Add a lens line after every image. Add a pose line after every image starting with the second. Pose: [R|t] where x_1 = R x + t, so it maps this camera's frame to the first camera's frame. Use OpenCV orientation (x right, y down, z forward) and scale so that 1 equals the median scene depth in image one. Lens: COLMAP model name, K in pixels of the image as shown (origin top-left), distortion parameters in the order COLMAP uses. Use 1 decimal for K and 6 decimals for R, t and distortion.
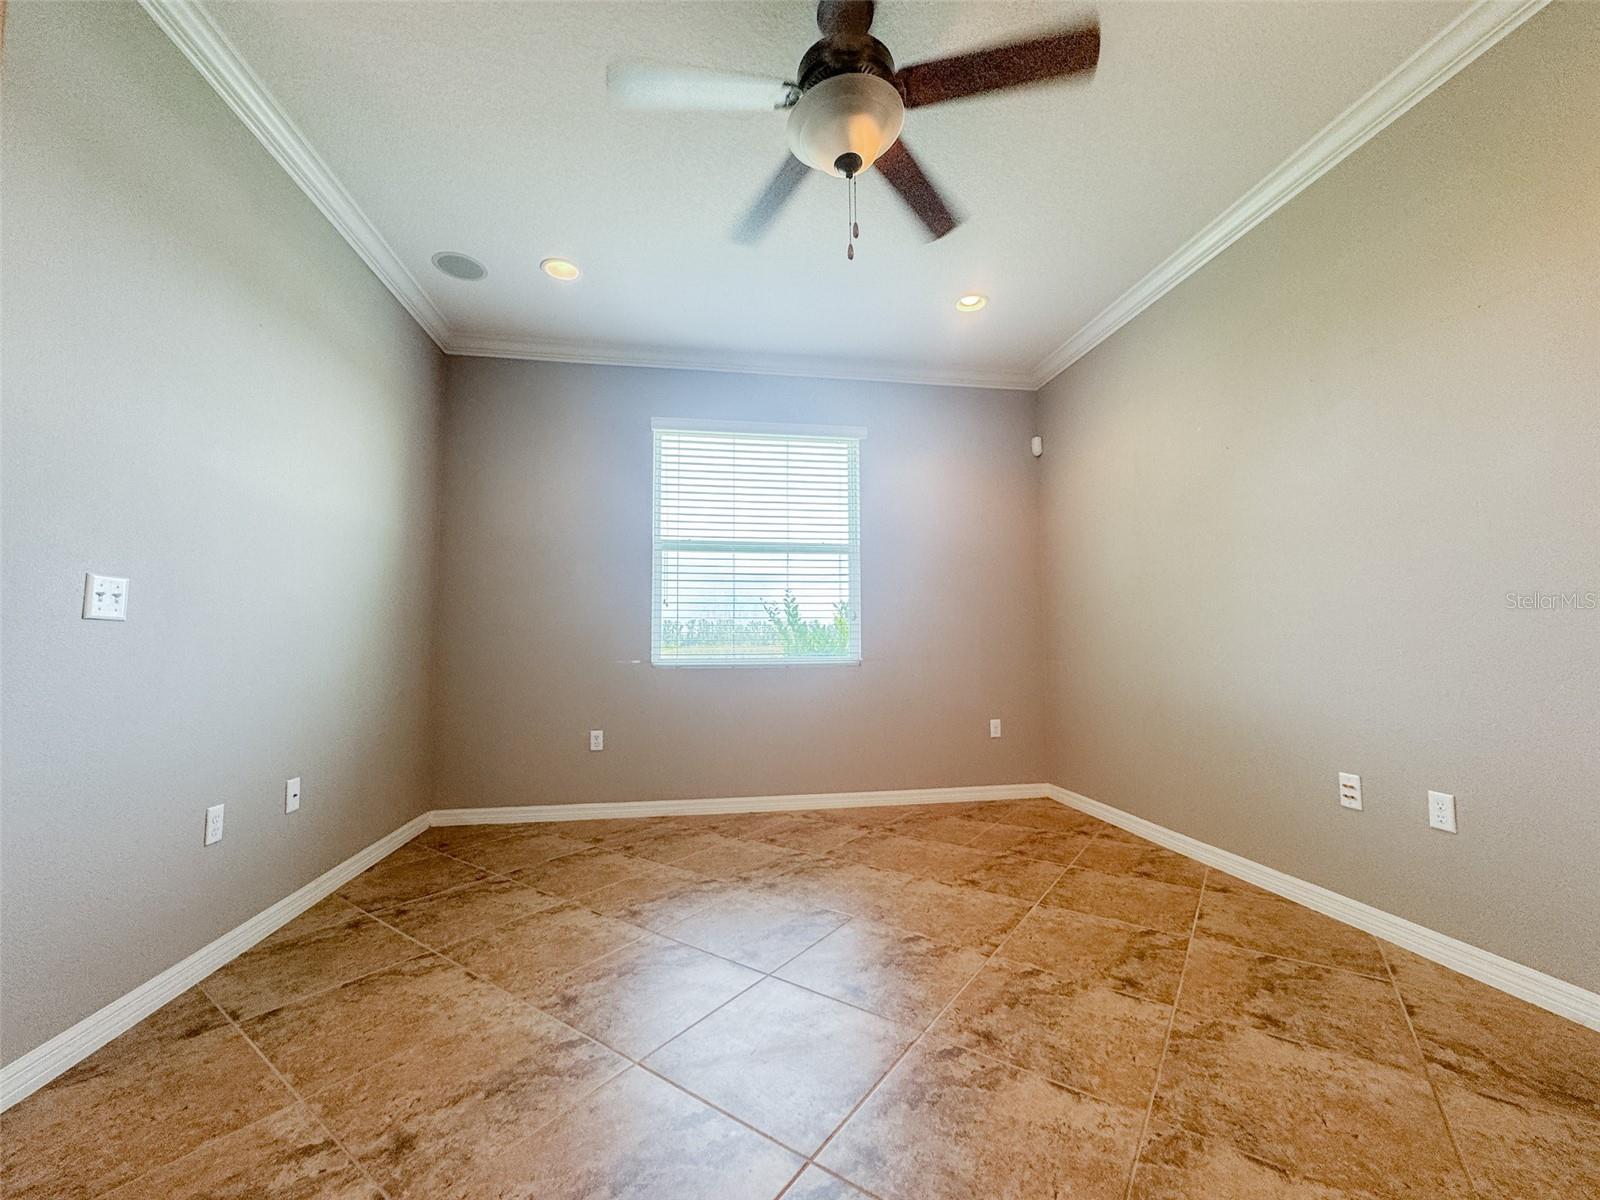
lens RADIAL K [[642.1, 0, 802.3], [0, 642.1, 597.9], [0, 0, 1]] dist [-0.001605, 0.000138]
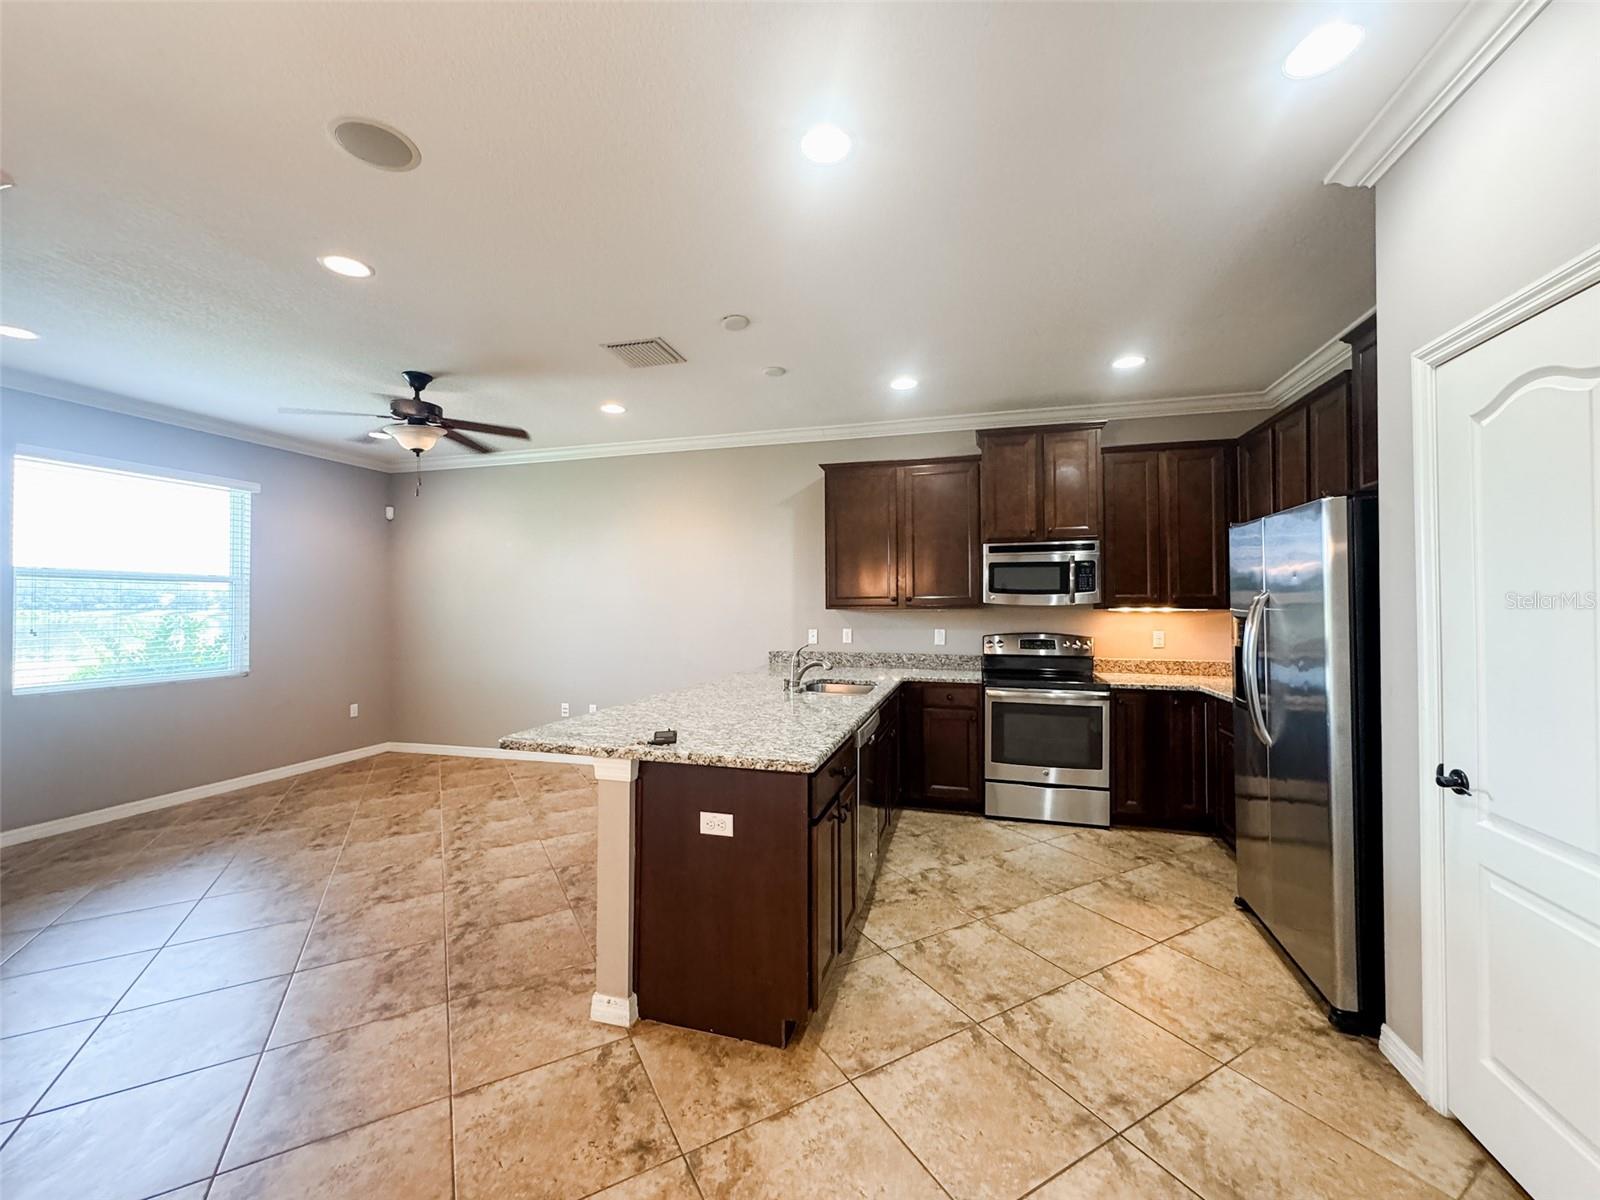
lens RADIAL K [[642.1, 0, 802.3], [0, 642.1, 597.9], [0, 0, 1]] dist [-0.001605, 0.000138]
pose [[0.416525, 0.013379, 0.909026, -0.672765], [-0.062935, 0.997917, 0.014150, -0.149351], [-0.906943, -0.063104, 0.416500, -0.553973]]
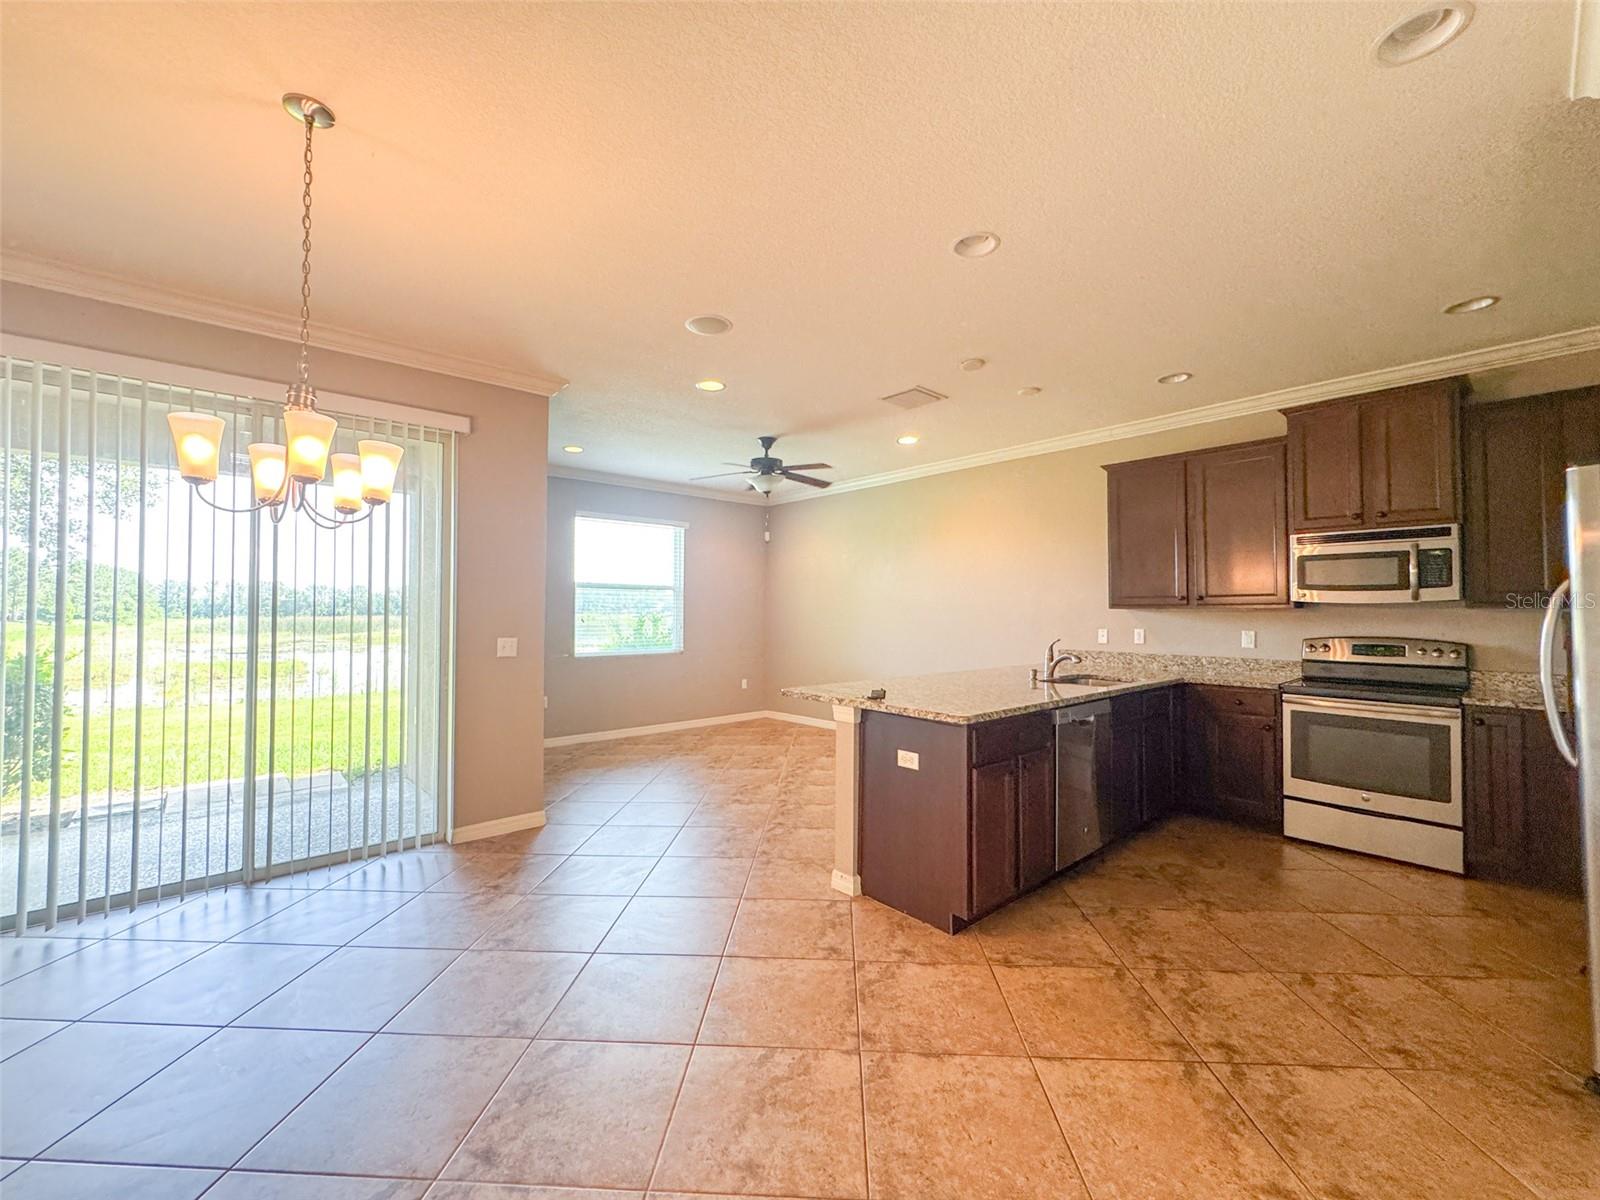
lens RADIAL K [[657.2, 0, 803.1], [0, 657.2, 597.1], [0, 0, 1]] dist [-0.000773, 0.000062]
pose [[0.839668, 0.018149, 0.542797, -0.723685], [-0.043797, 0.998449, 0.034367, -0.153093], [-0.541331, -0.052630, 0.839161, -0.850806]]
